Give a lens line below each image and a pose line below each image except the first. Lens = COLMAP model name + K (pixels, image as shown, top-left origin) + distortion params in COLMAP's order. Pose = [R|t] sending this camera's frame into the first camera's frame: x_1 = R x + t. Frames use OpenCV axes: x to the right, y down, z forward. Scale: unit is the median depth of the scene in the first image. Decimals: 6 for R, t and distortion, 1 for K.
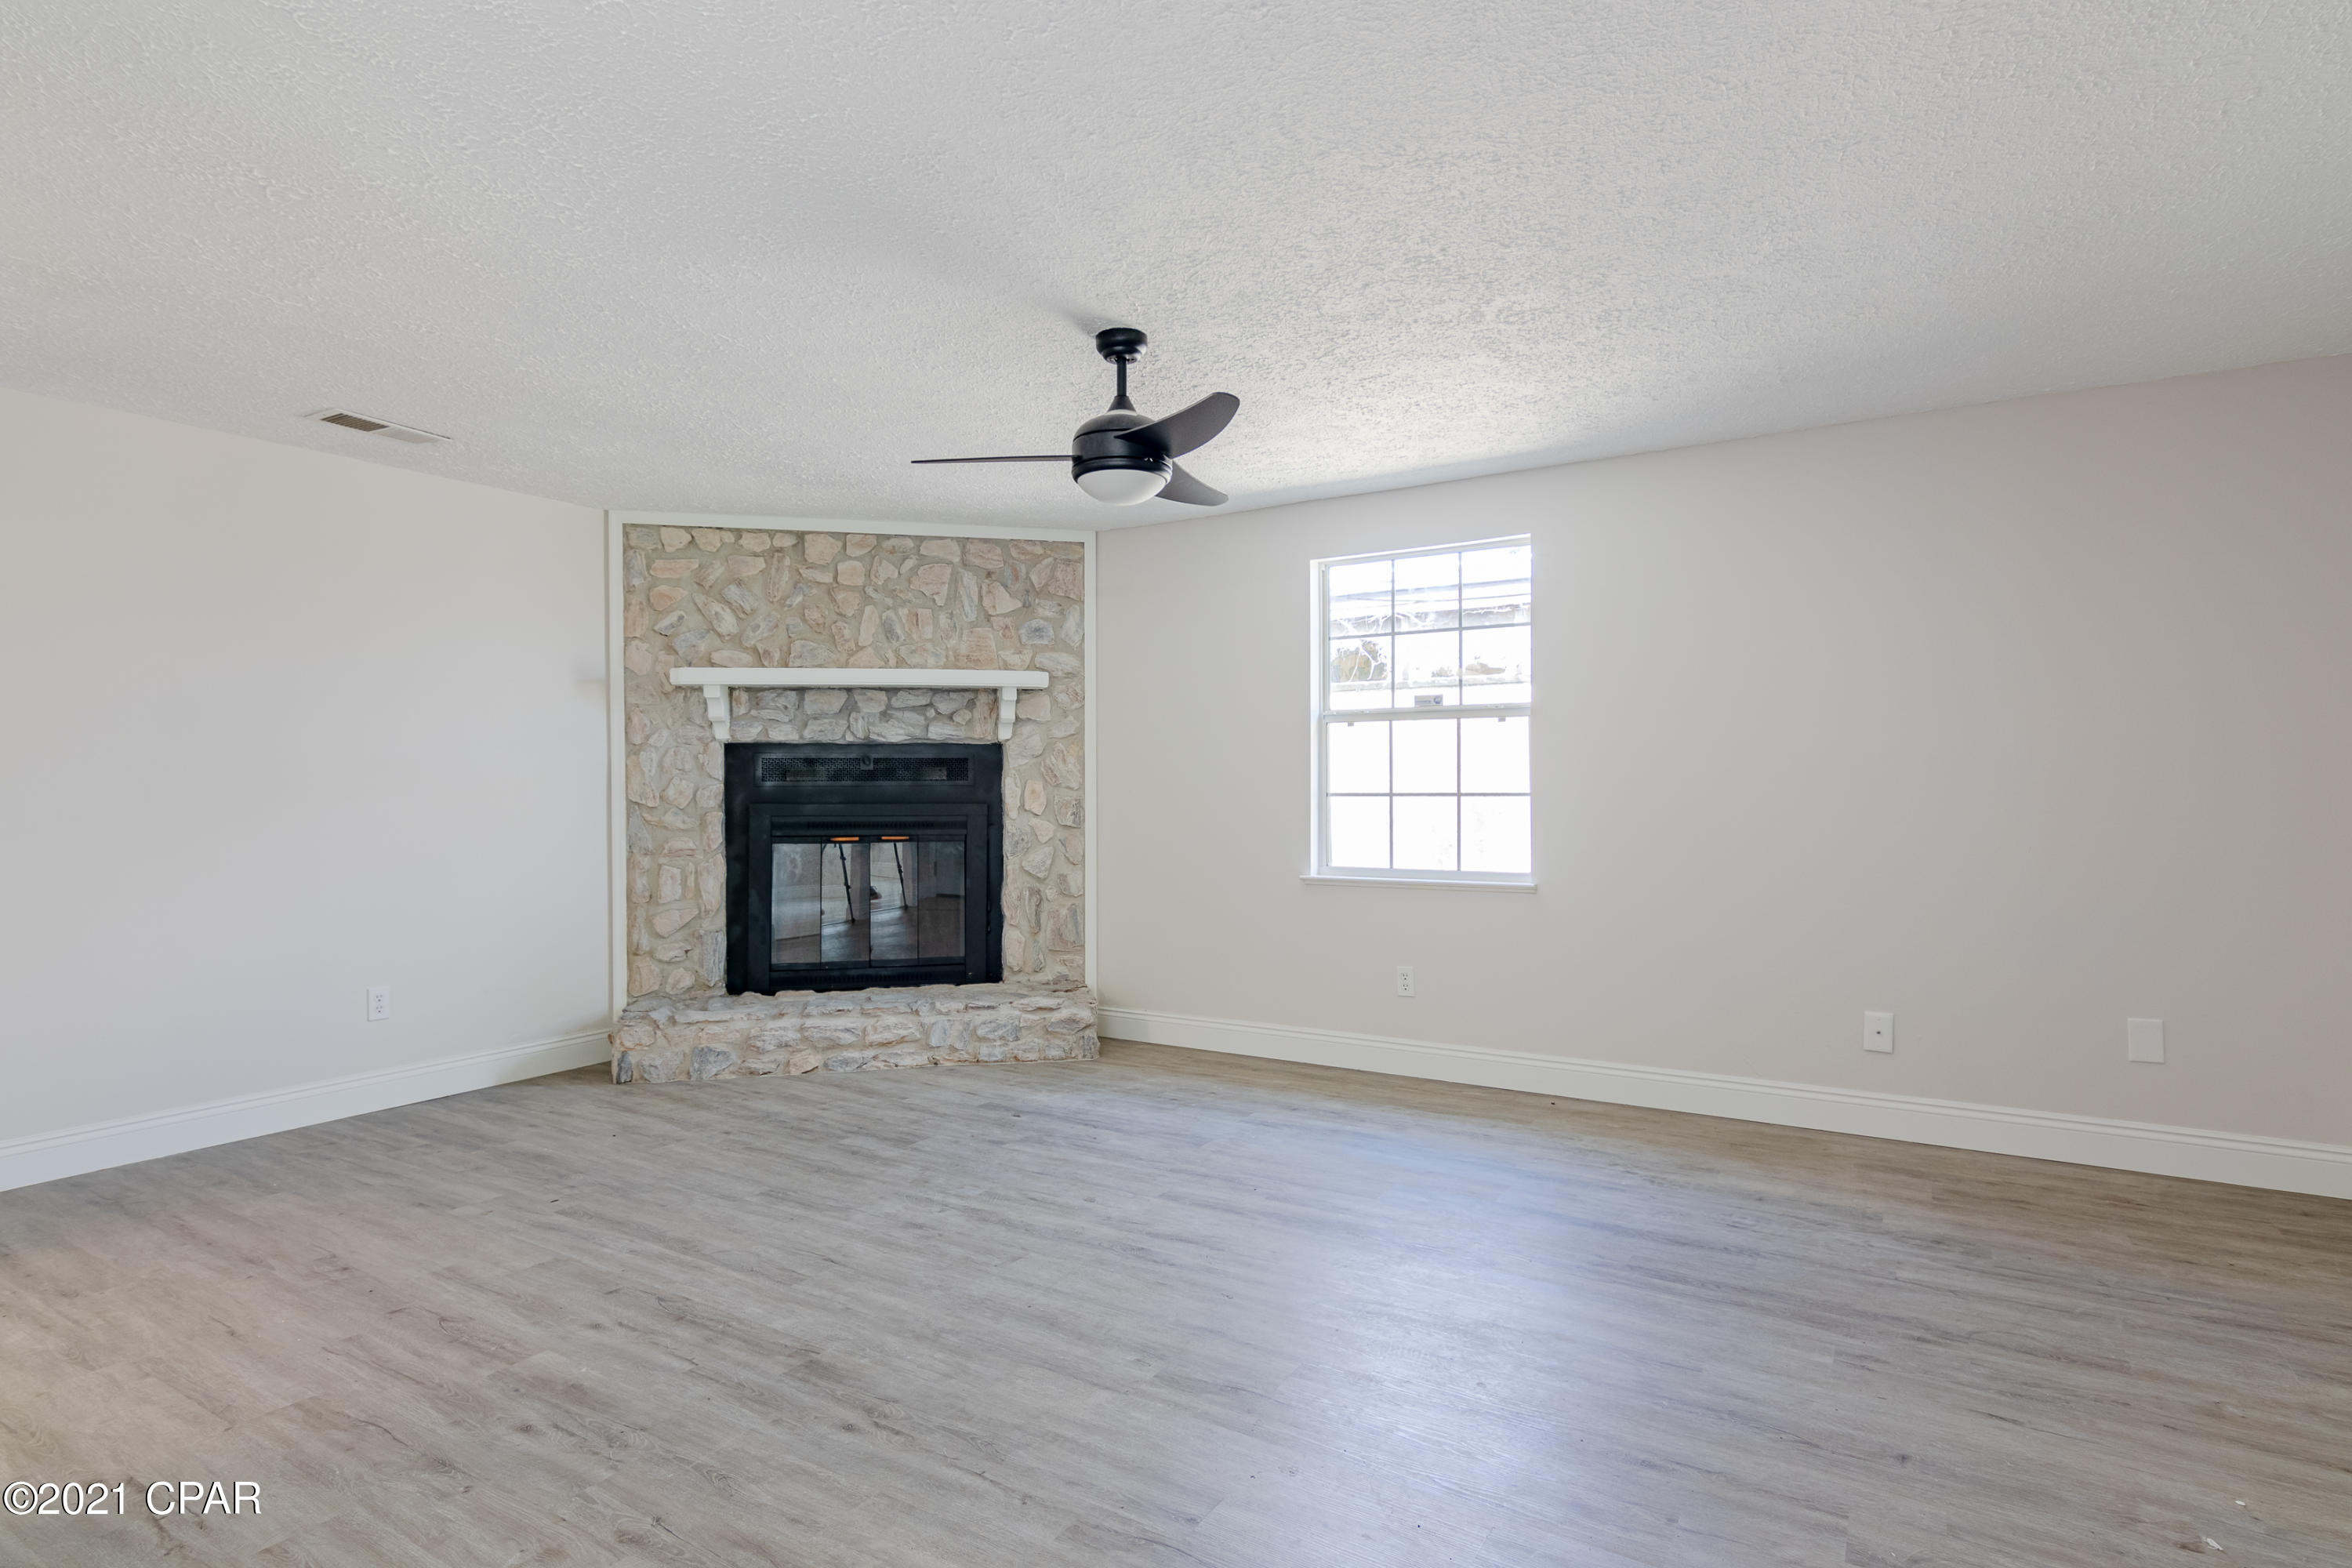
lens RADIAL K [[1200.3, 0, 1152.9], [0, 1200.3, 790.9], [0, 0, 1]] dist [0.000130, -0.000234]
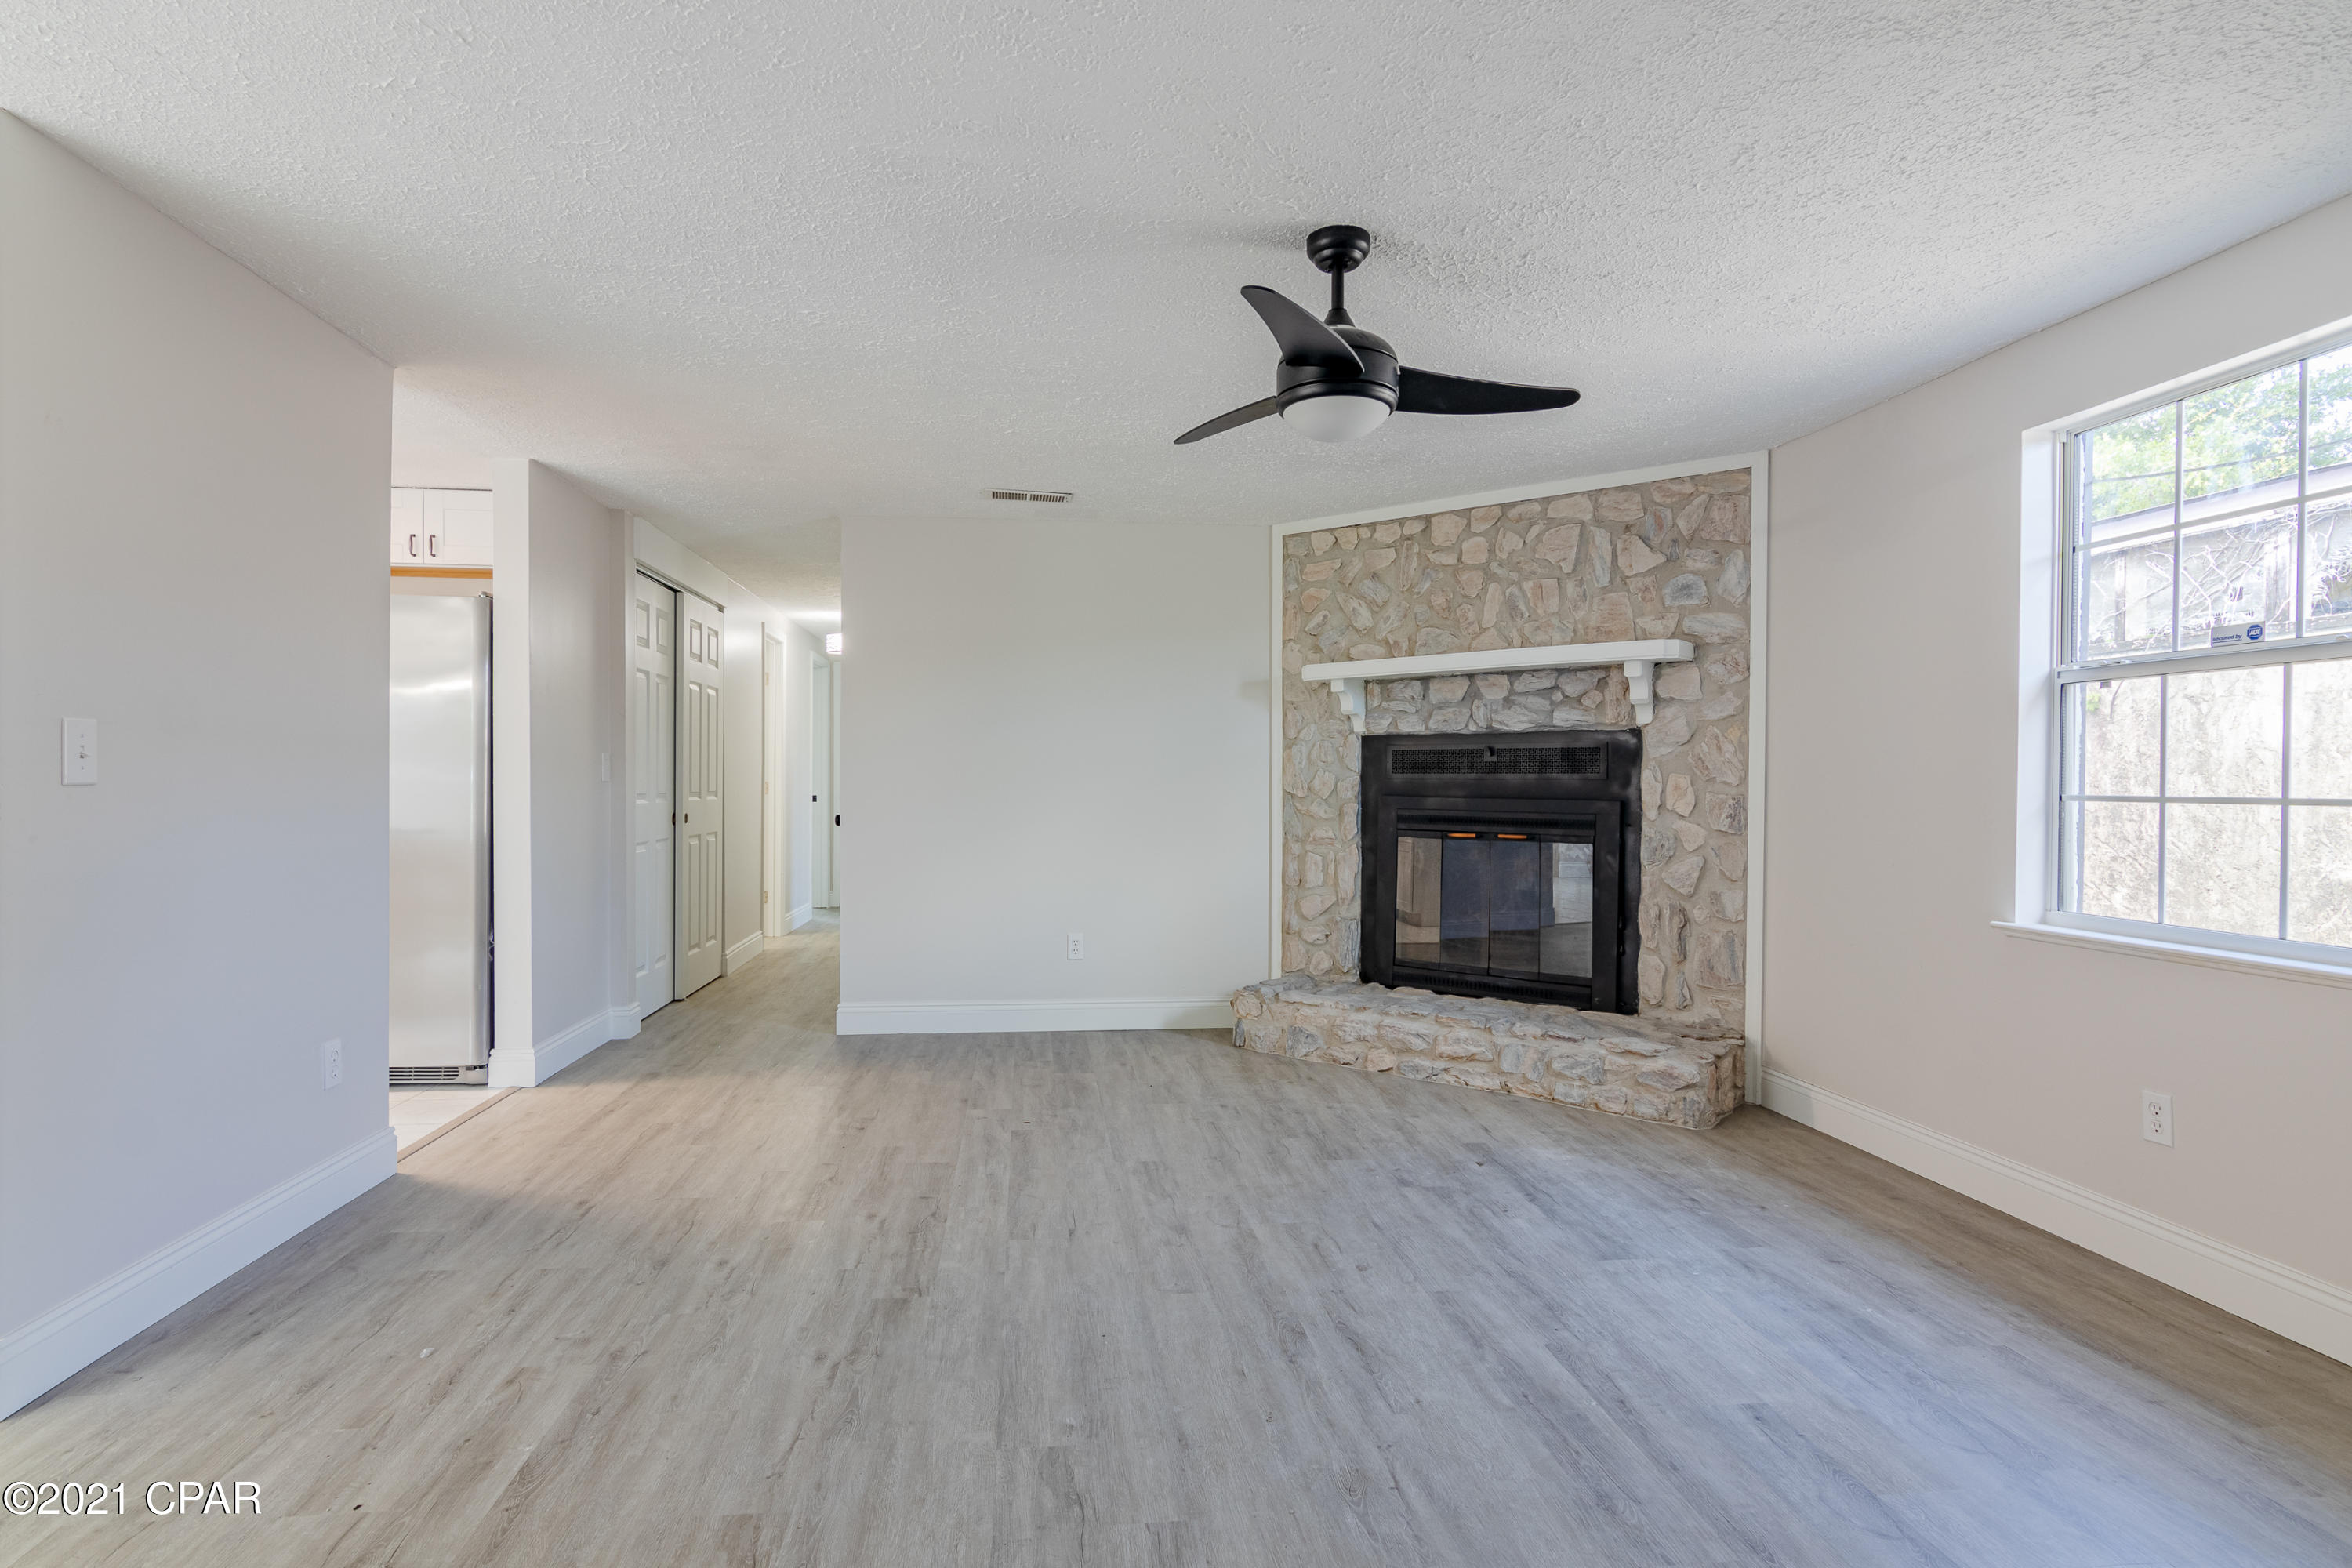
lens RADIAL K [[1193.0, 0, 1152.7], [0, 1193.0, 789.6], [0, 0, 1]] dist [-0.003031, -0.000748]
pose [[0.623027, 0.014442, -0.782067, 0.330701], [-0.011309, 0.999891, 0.009456, -0.001679], [0.782119, 0.002954, 0.623122, 0.234187]]
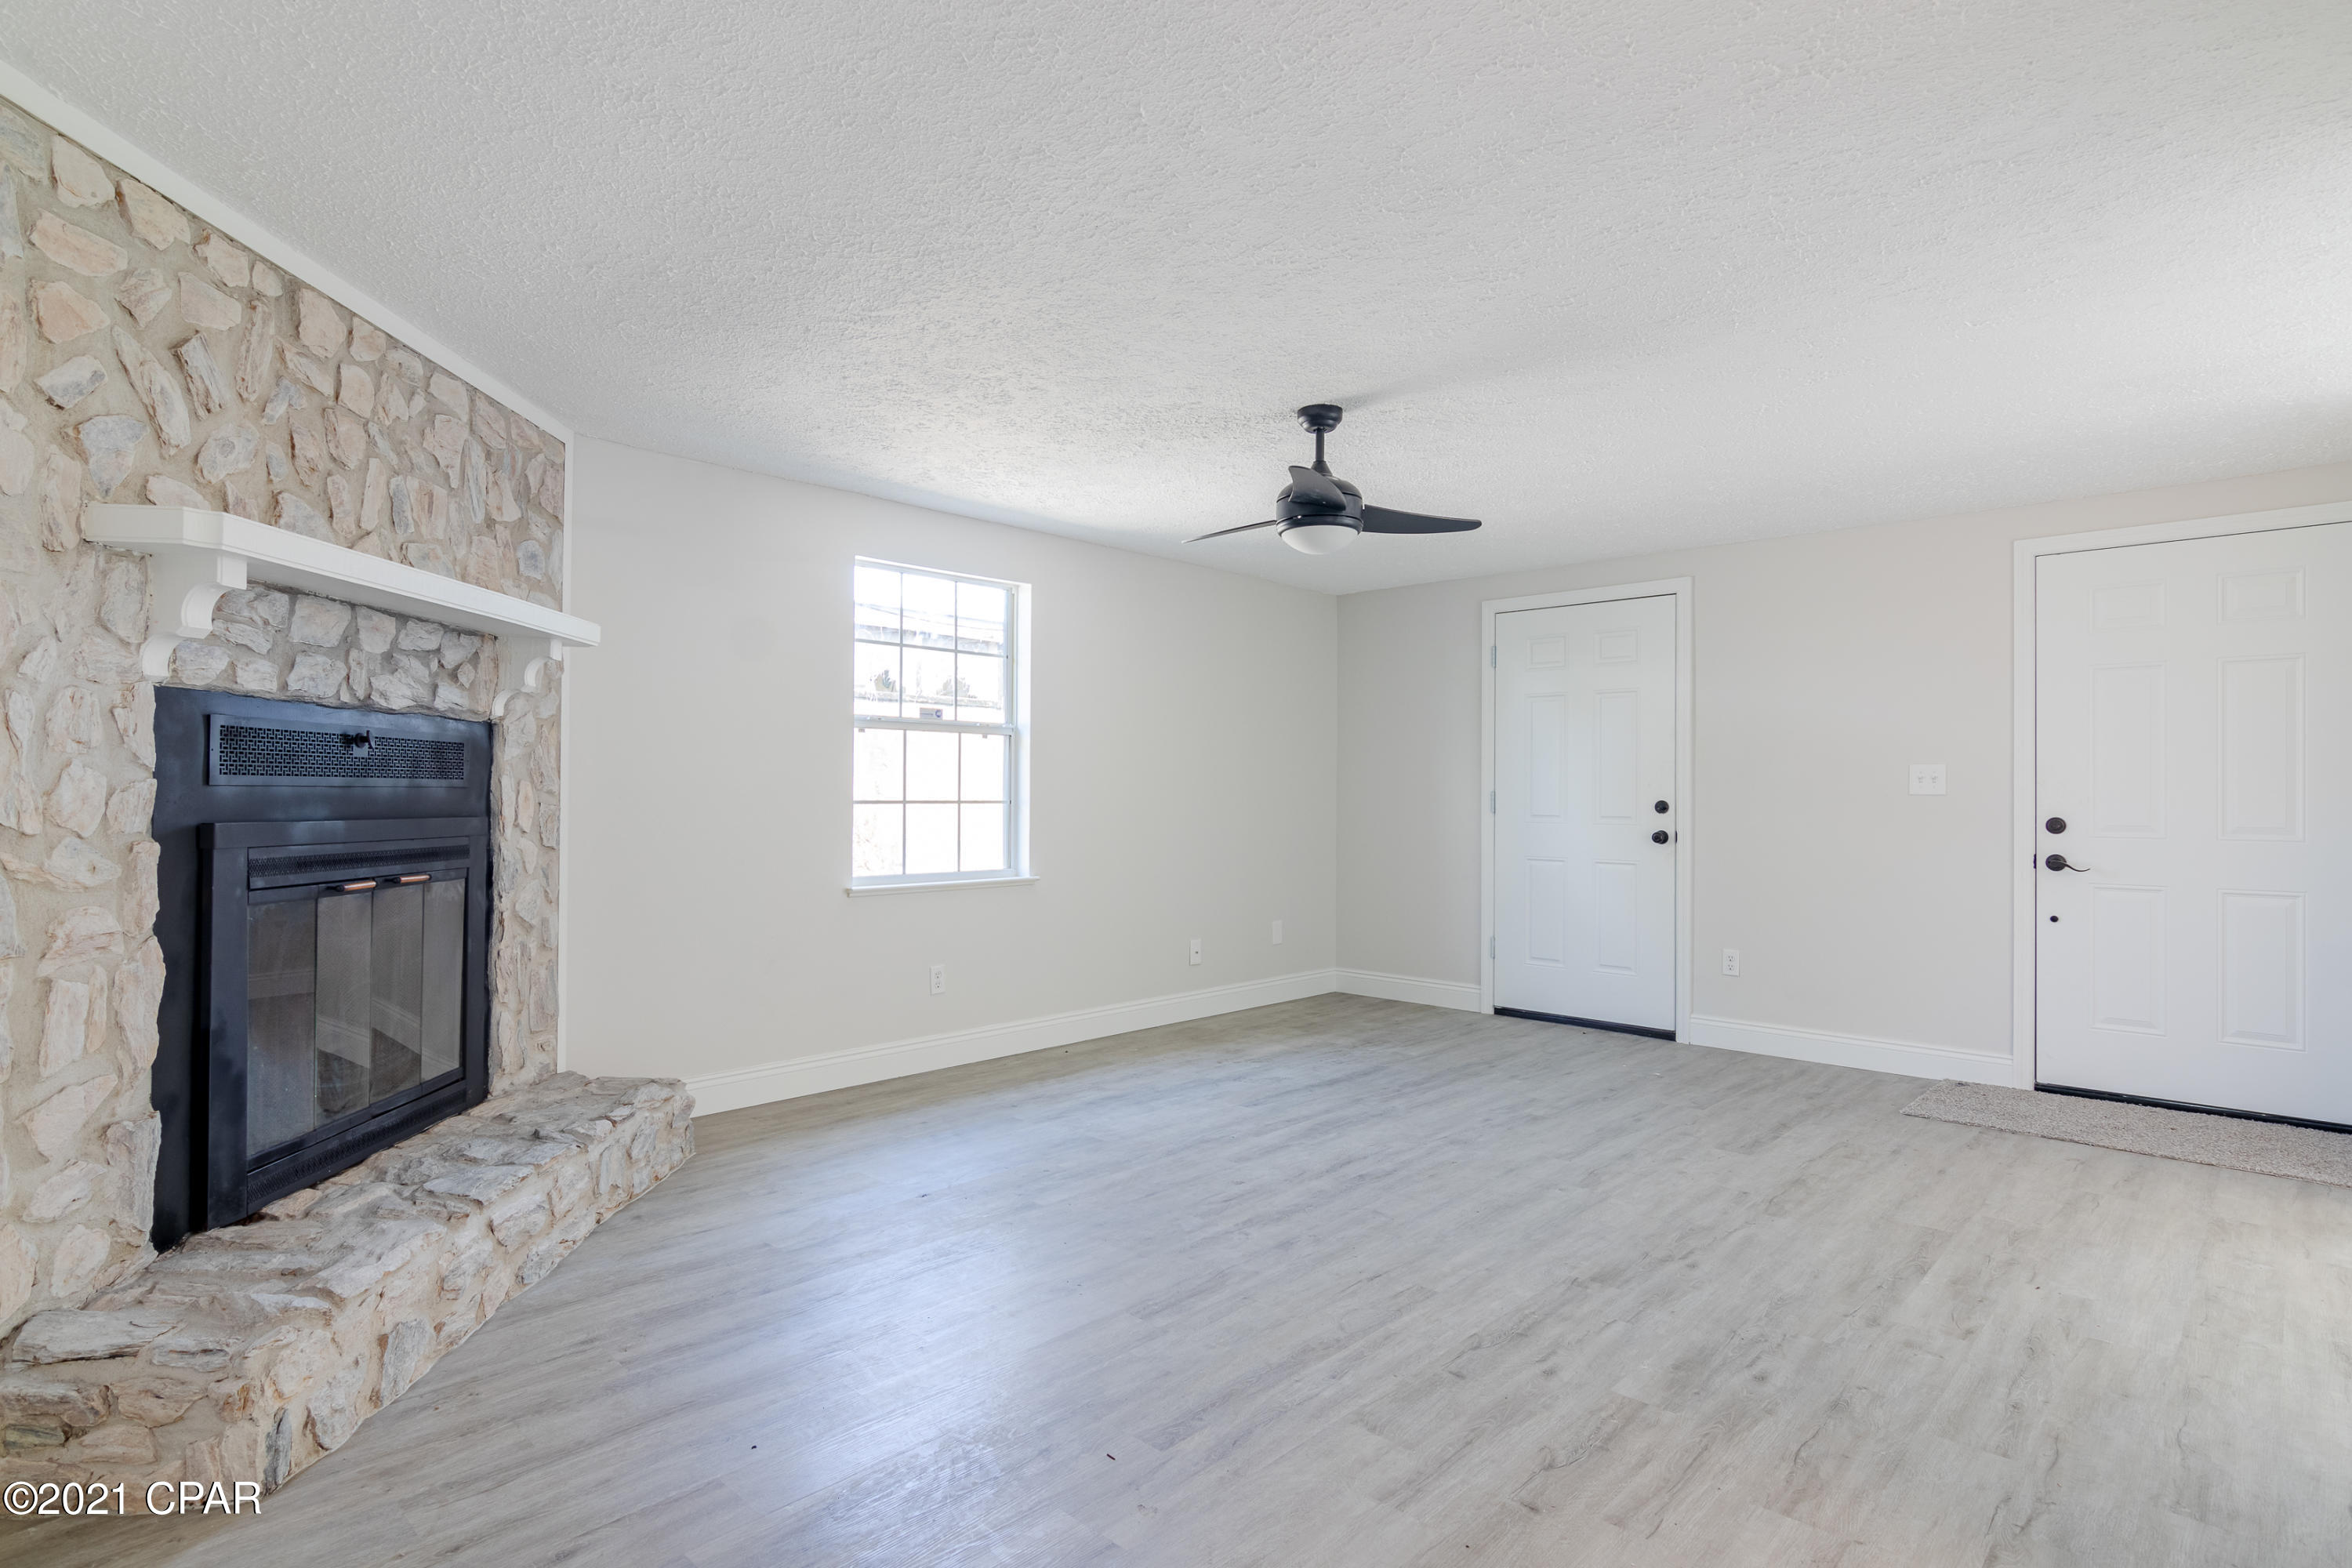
lens RADIAL K [[1200.3, 0, 1152.9], [0, 1200.3, 790.9], [0, 0, 1]] dist [0.000130, -0.000234]
pose [[0.198984, 0.008548, 0.979965, -0.727238], [-0.004367, 0.999960, -0.007836, 0.000579], [-0.979993, -0.002720, 0.199013, 0.561847]]
